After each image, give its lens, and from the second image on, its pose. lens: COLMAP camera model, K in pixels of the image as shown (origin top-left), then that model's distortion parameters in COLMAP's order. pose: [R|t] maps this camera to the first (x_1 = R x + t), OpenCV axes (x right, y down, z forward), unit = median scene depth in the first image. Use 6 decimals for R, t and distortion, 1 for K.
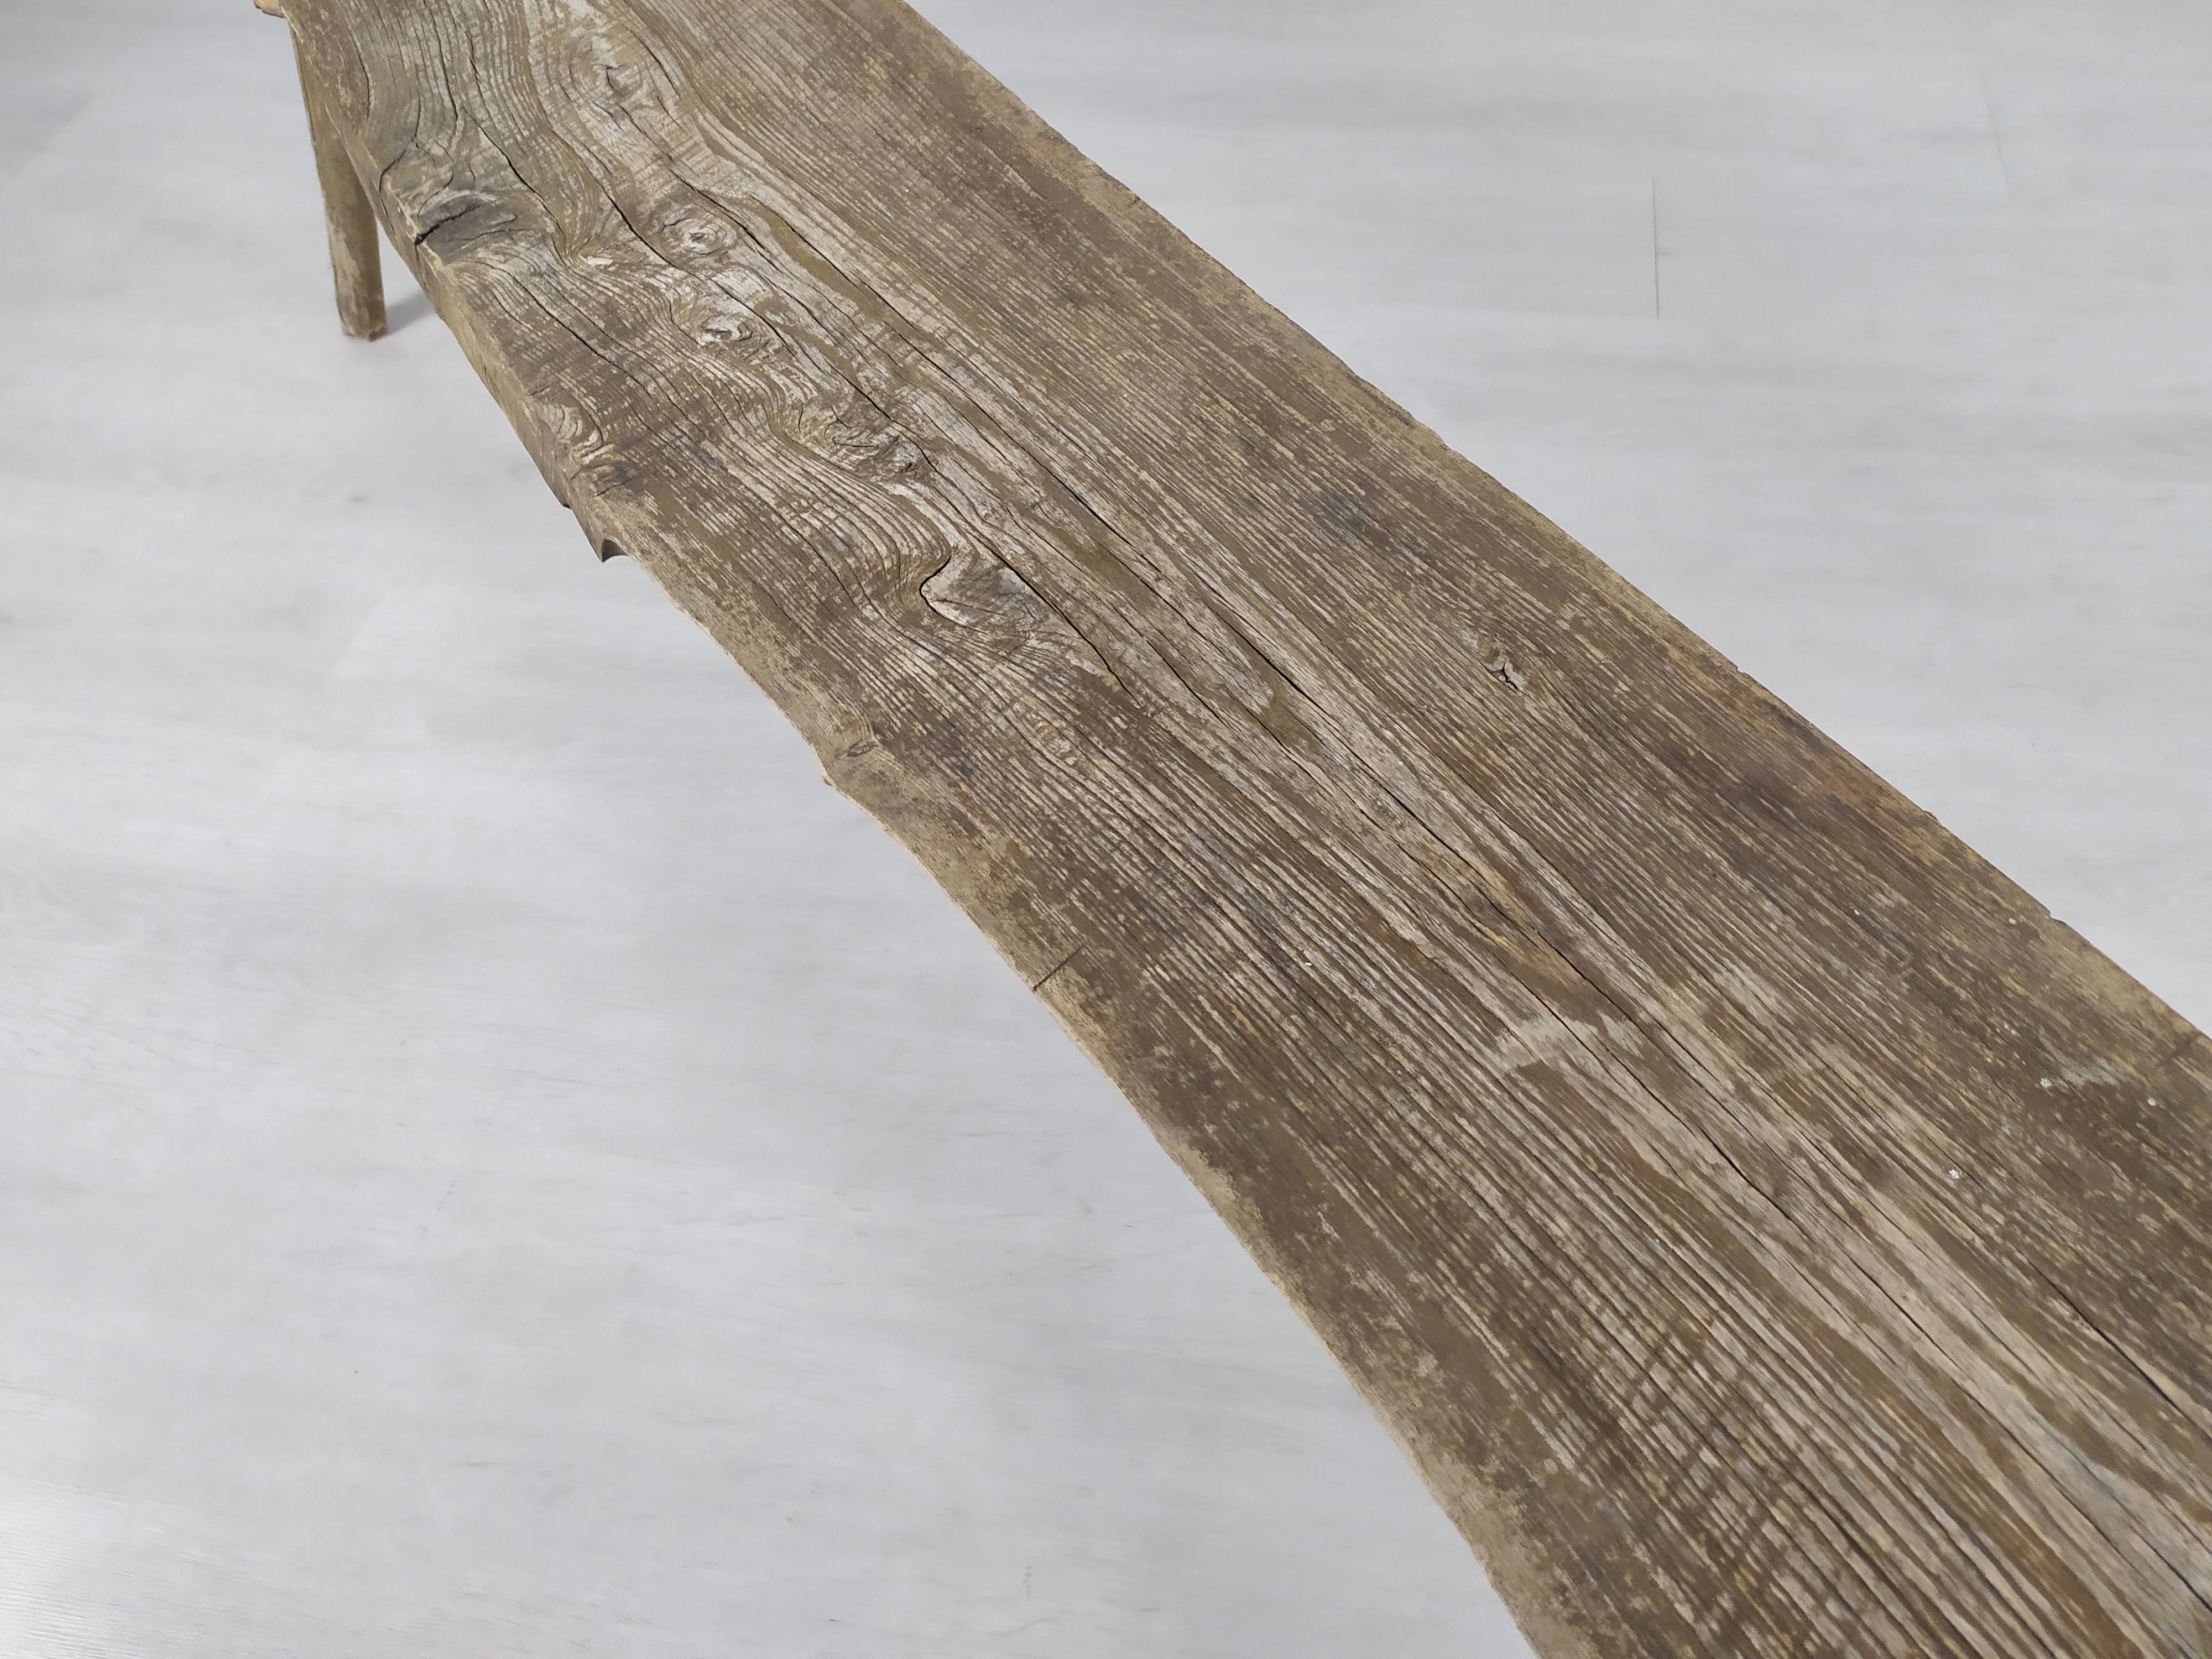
lens RADIAL K [[1758.5, 0, 1106.0], [0, 1758.5, 829.5], [0, 0, 1]] dist [0.050976, -0.071781]
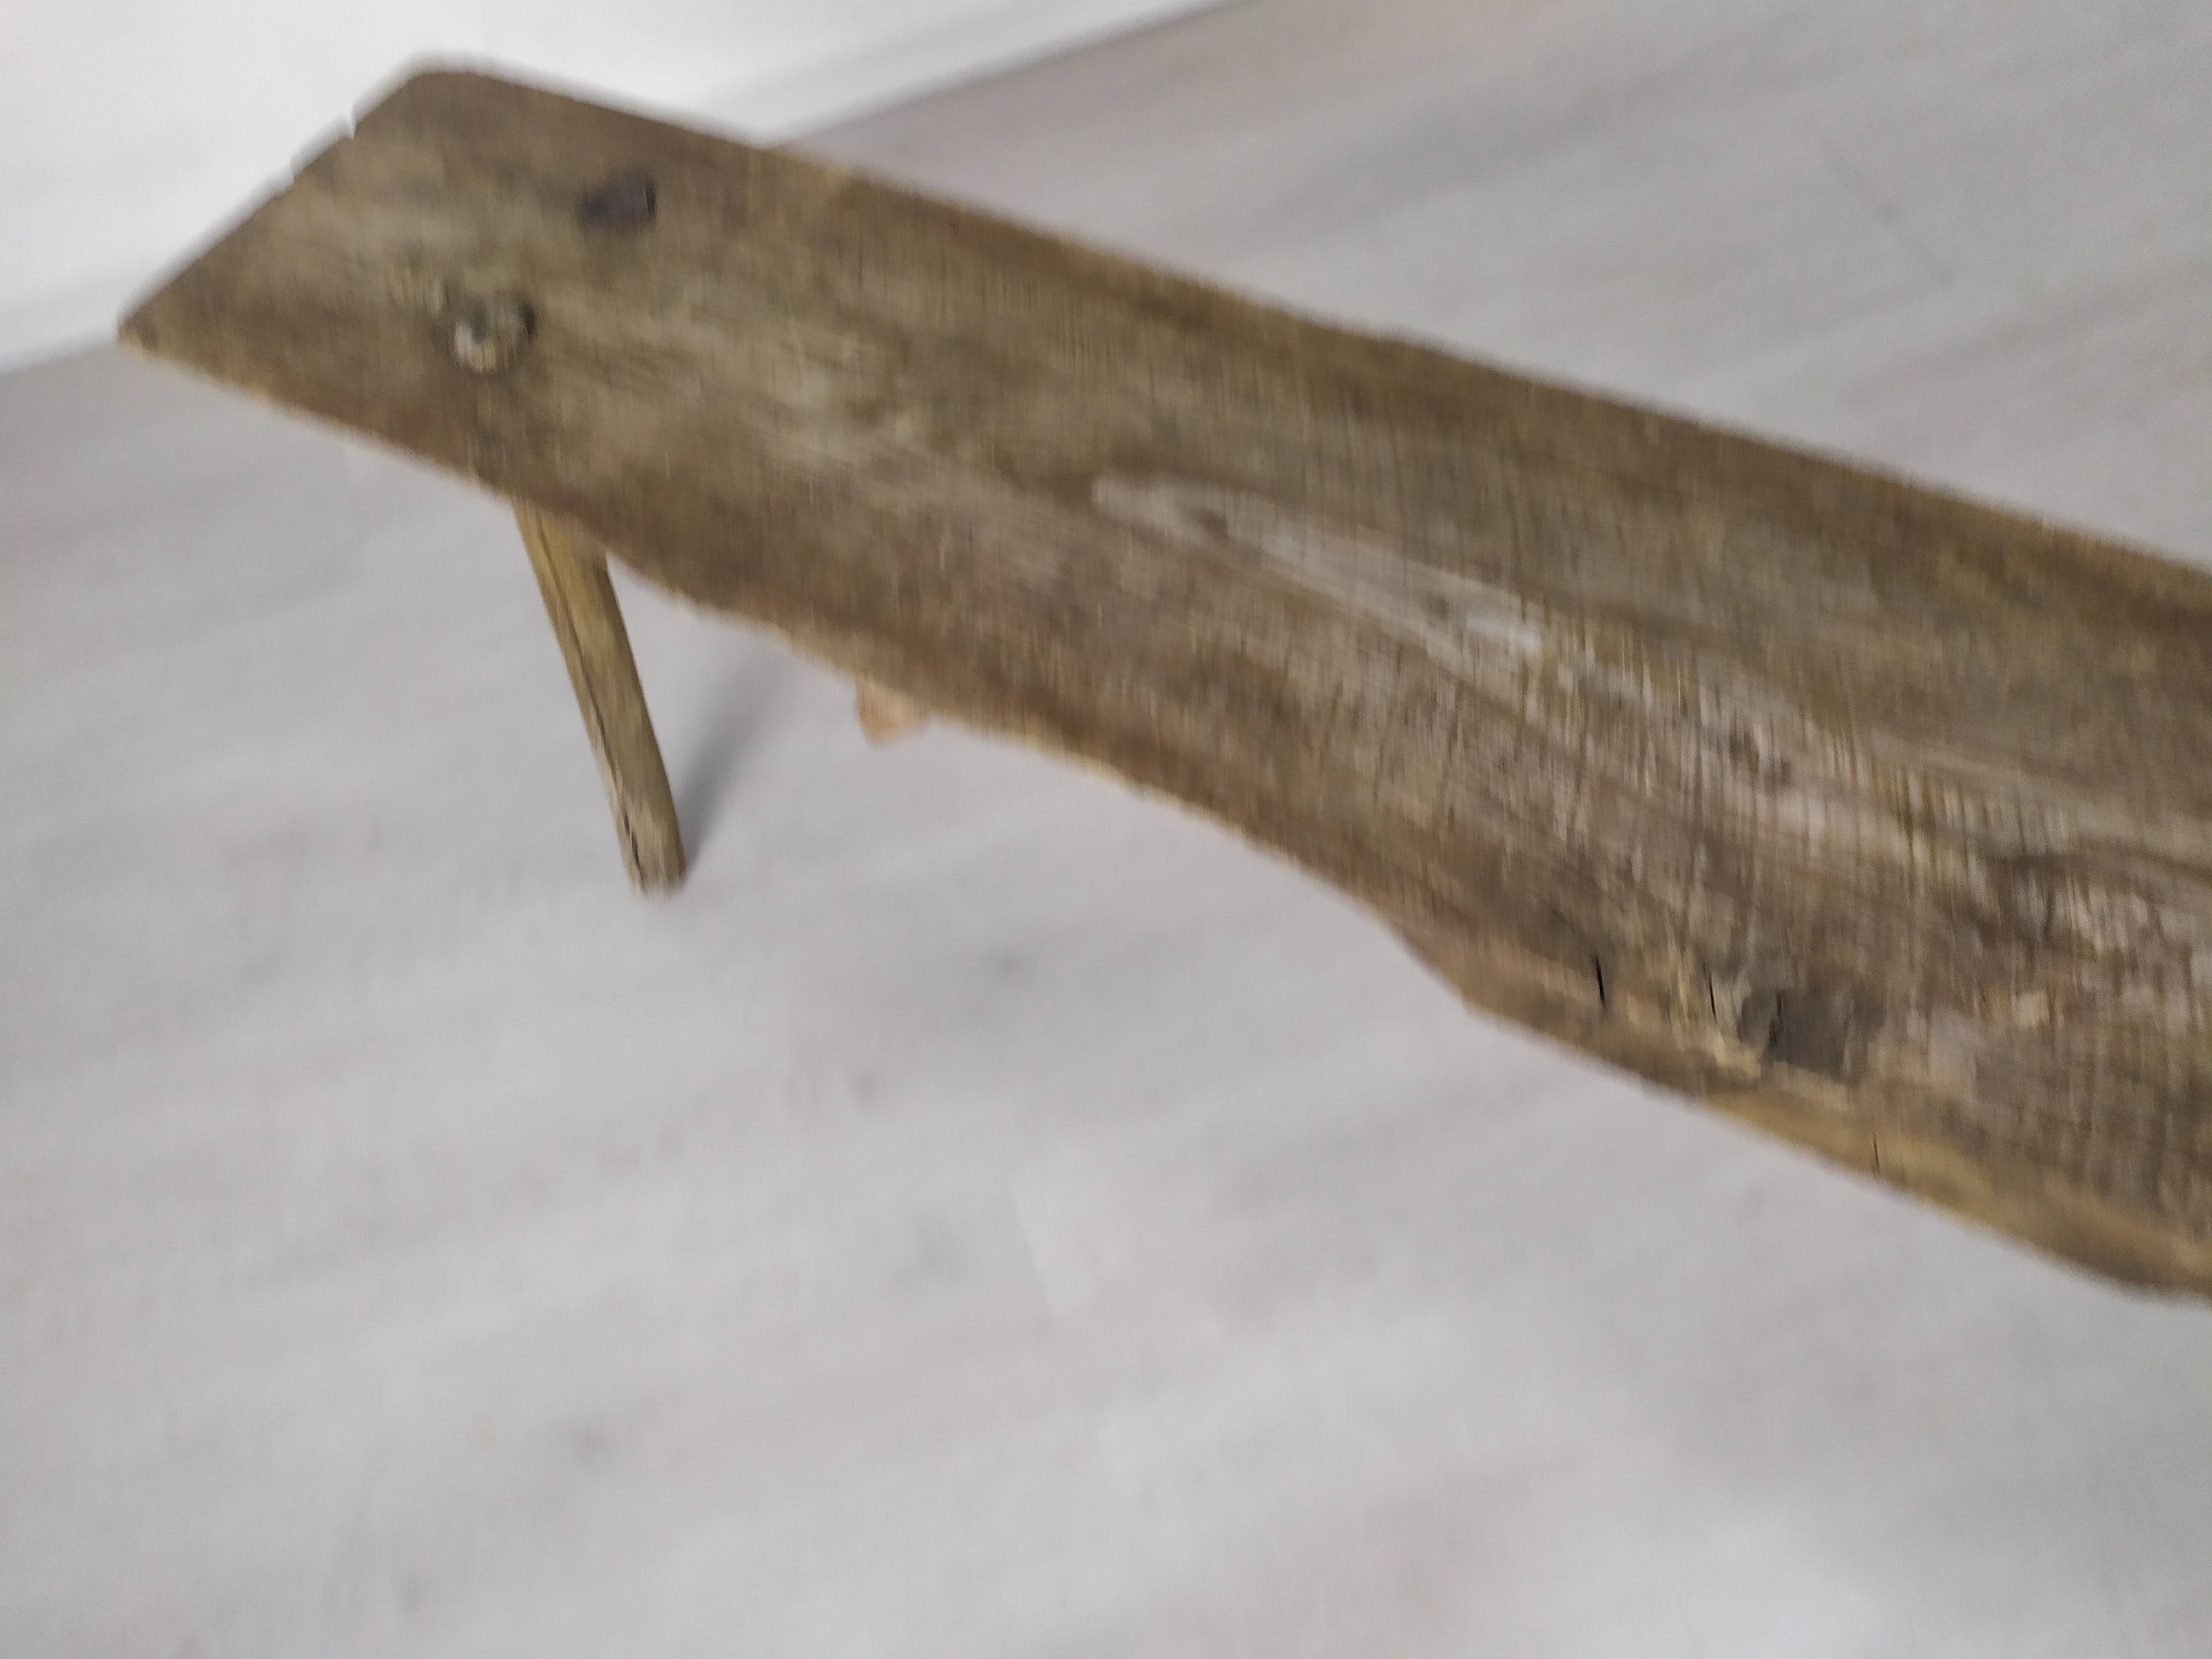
lens RADIAL K [[1522.1, 0, 1106.0], [0, 1522.1, 829.5], [0, 0, 1]] dist [0.038099, -0.062249]
pose [[0.861534, -0.463797, 0.206522, -1.011148], [0.428685, 0.882484, 0.193525, -0.952704], [-0.272009, -0.078195, 0.959112, 0.627296]]
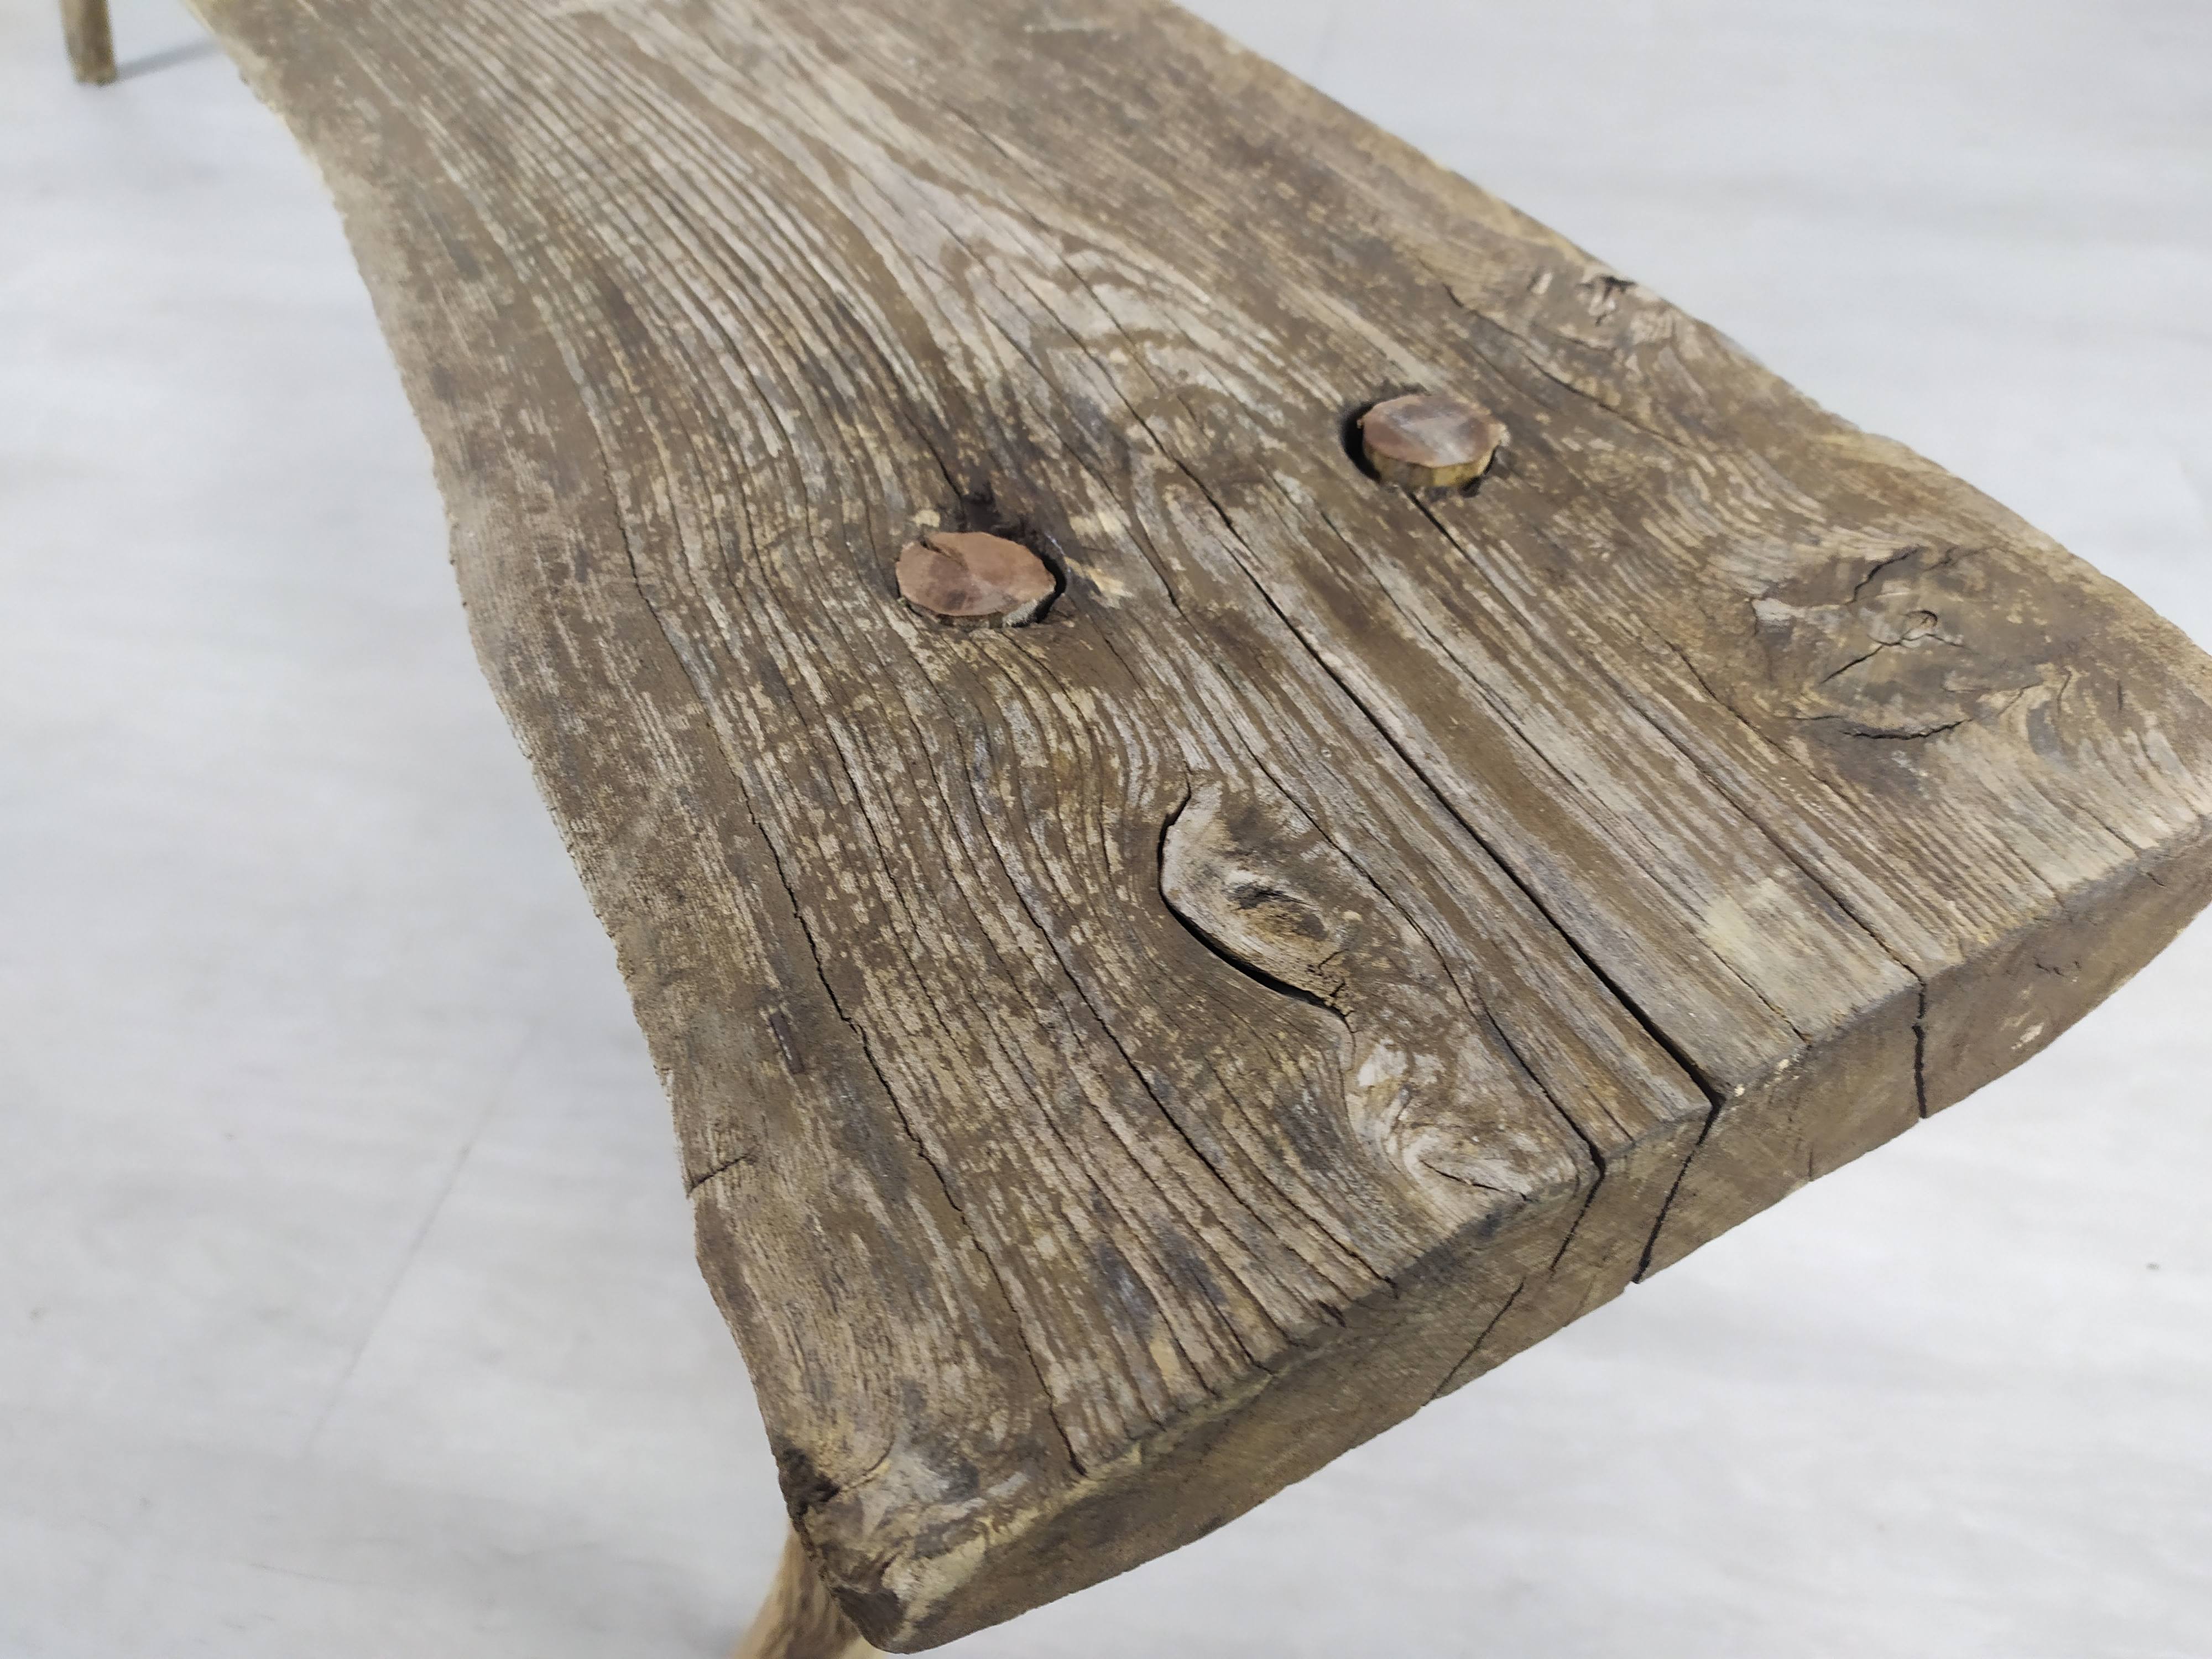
lens RADIAL K [[1849.5, 0, 1150.9], [0, 1849.5, 832.5], [0, 0, 1]] dist [0.003147, 0.002282]
pose [[0.999289, 0.034014, 0.016296, 0.514422], [-0.032226, 0.994504, -0.099617, 0.645679], [-0.019595, 0.099021, 0.994892, -0.089585]]
